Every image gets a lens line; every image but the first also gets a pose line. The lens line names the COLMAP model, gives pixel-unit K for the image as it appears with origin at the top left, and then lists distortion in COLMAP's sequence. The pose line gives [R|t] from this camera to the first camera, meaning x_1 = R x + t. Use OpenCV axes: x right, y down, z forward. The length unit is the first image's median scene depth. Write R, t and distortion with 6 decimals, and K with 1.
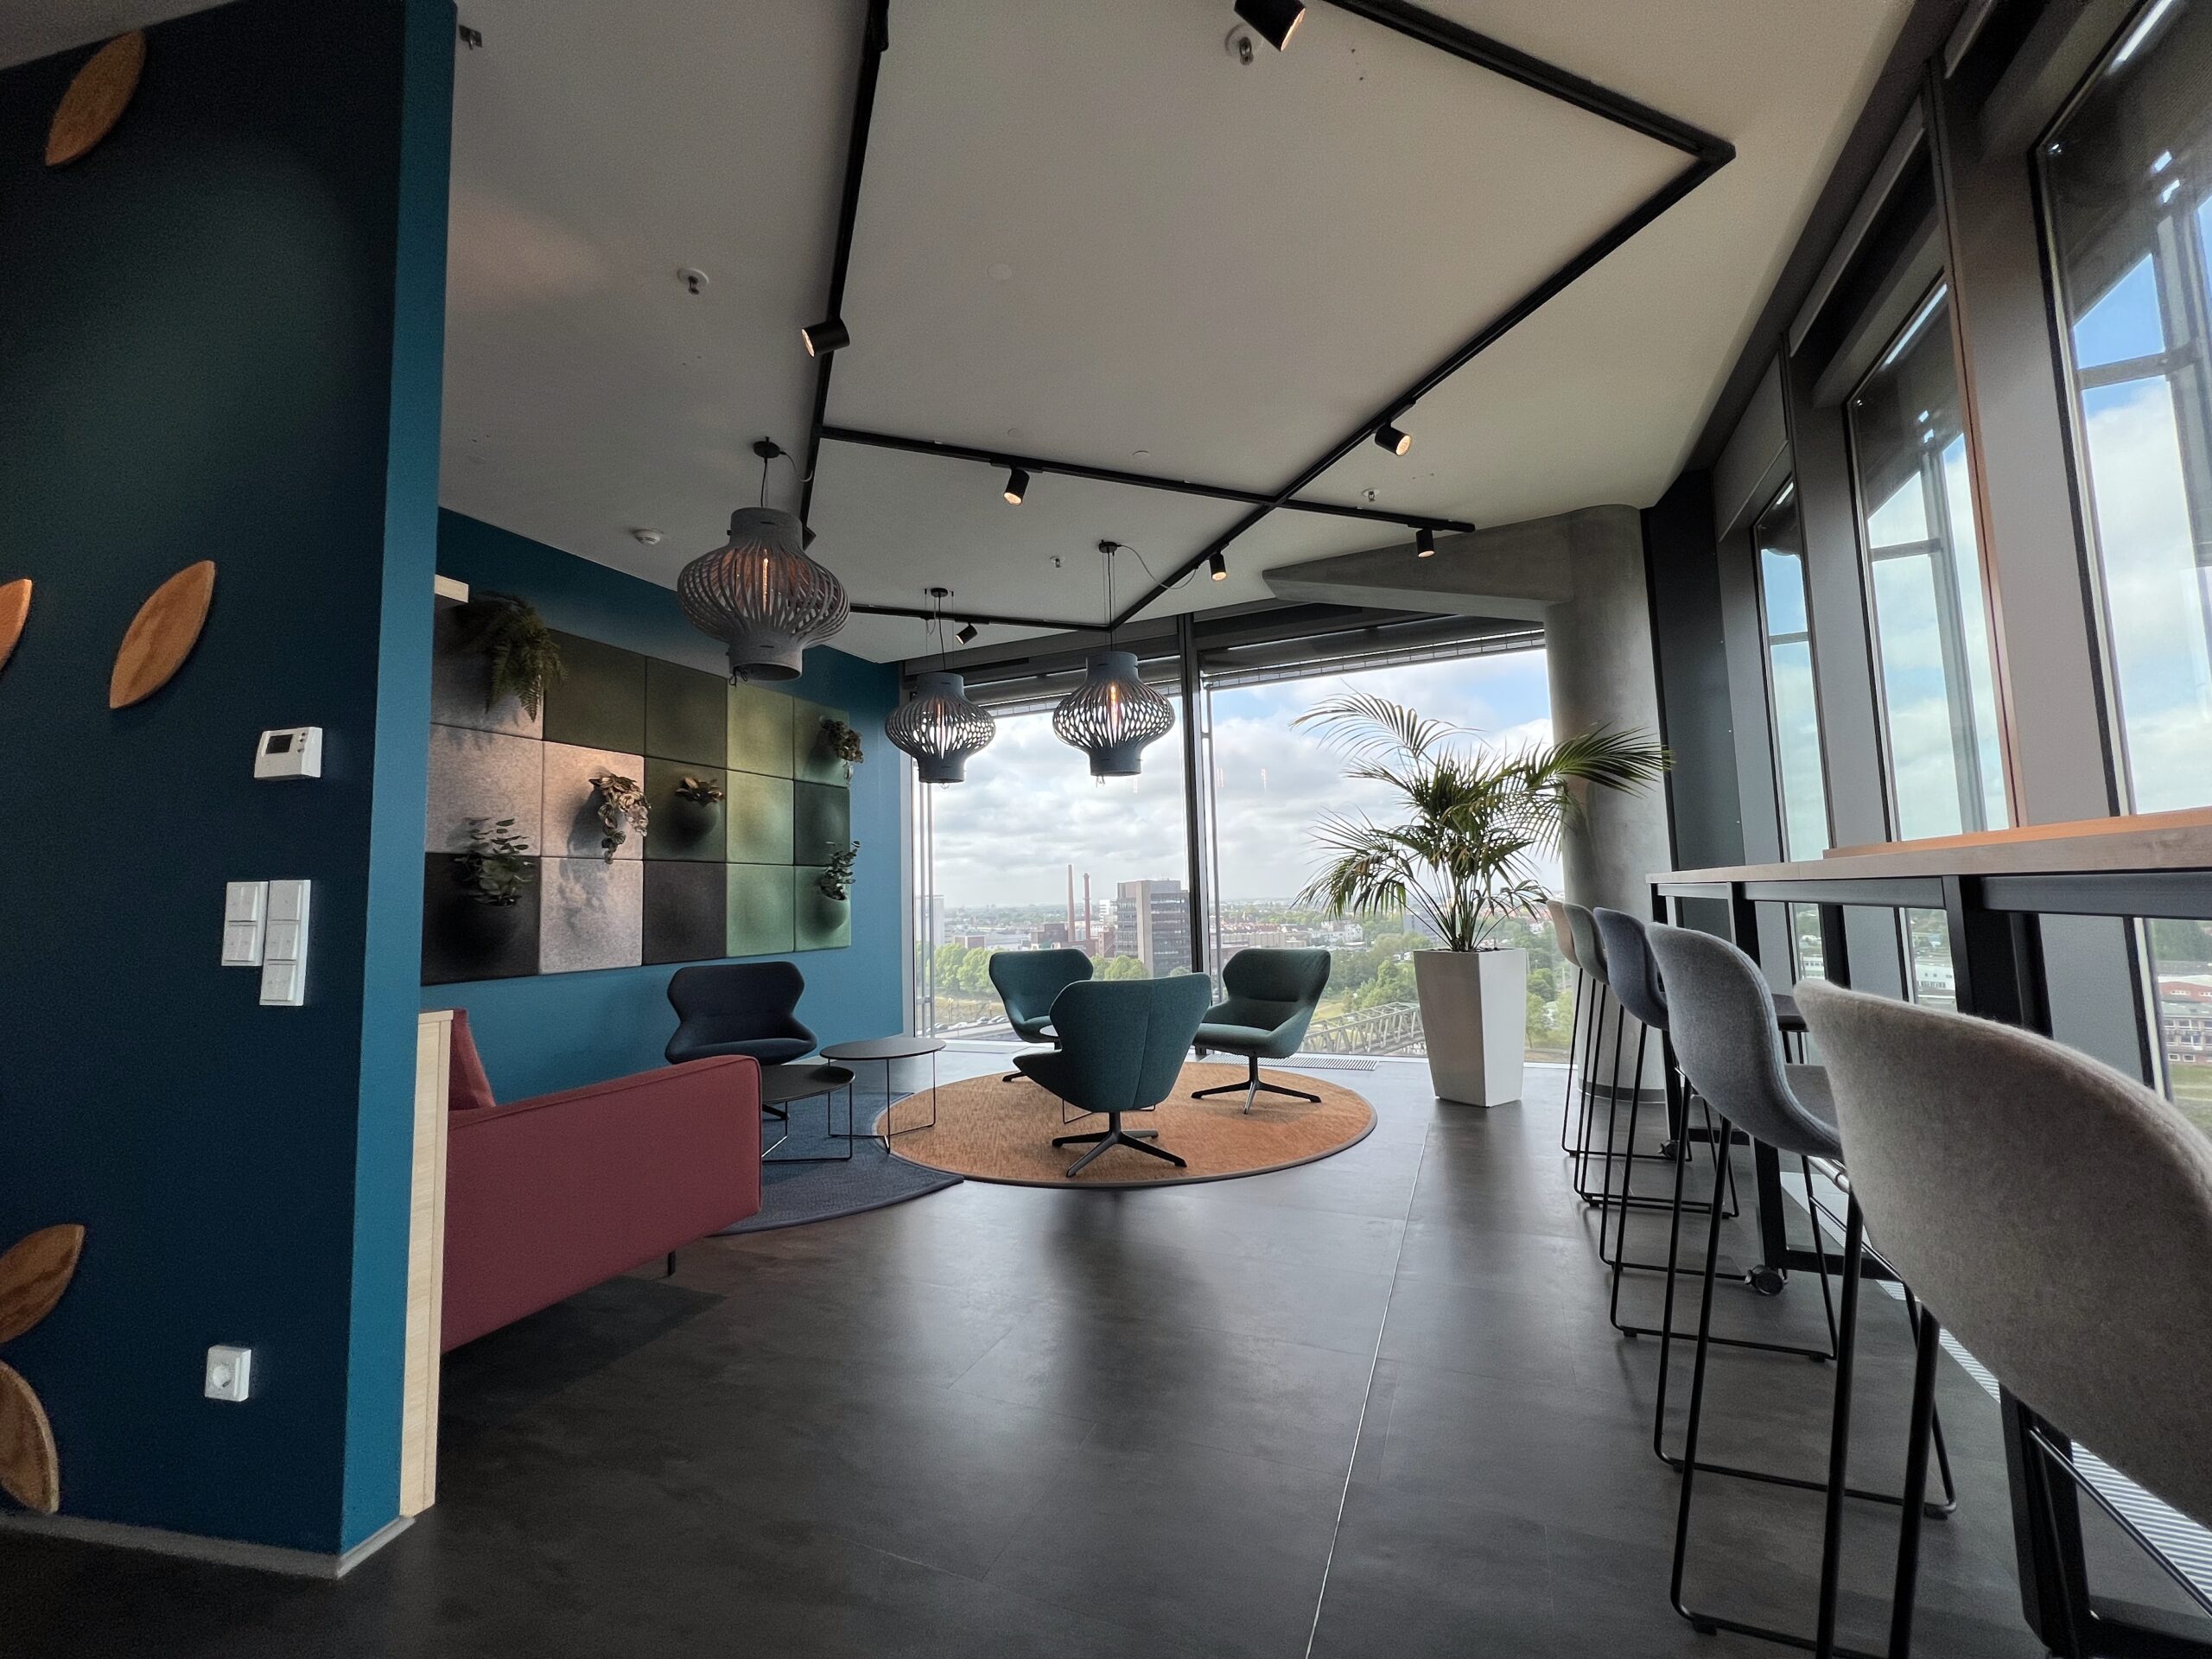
lens RADIAL K [[886.0, 0, 1106.0], [0, 886.0, 829.5], [0, 0, 1]] dist [0.000549, -0.000010]
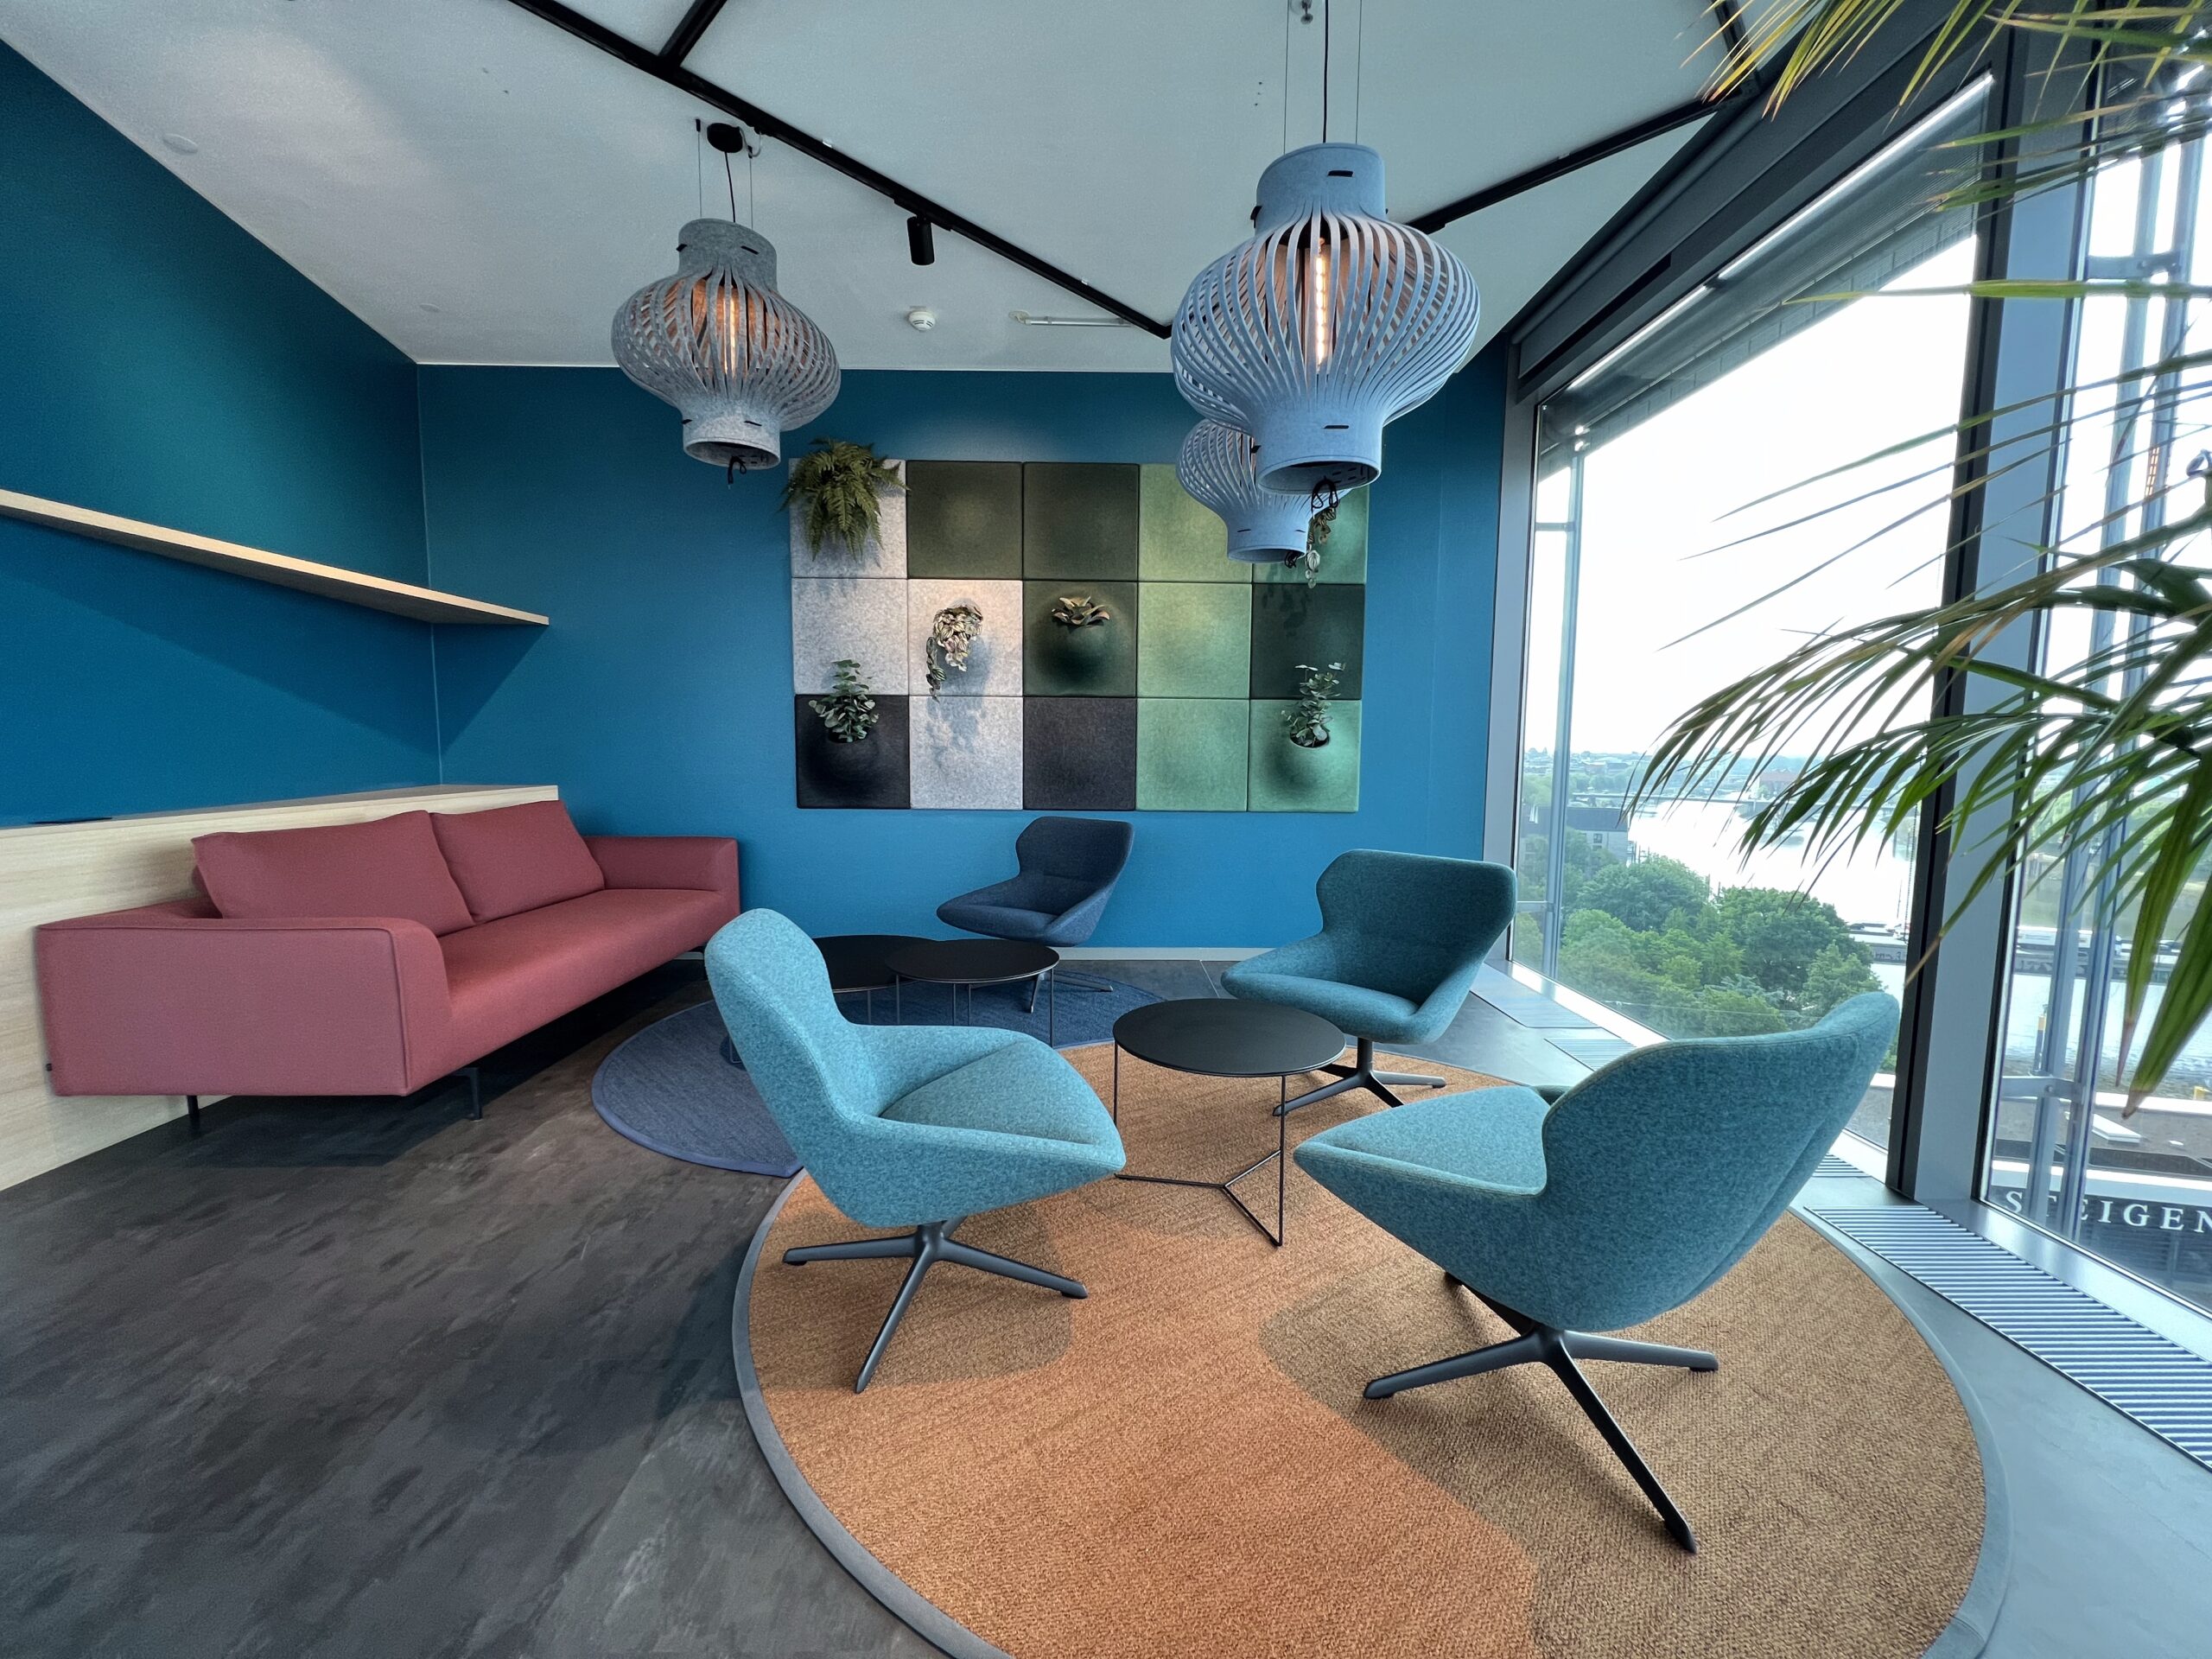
lens RADIAL K [[886.0, 0, 1106.0], [0, 886.0, 829.5], [0, 0, 1]] dist [0.000549, -0.000010]
pose [[0.412396, 0.125182, -0.902363, 0.401558], [0.051108, 0.985775, 0.160110, 0.030495], [0.909570, -0.112147, 0.400132, 0.764694]]
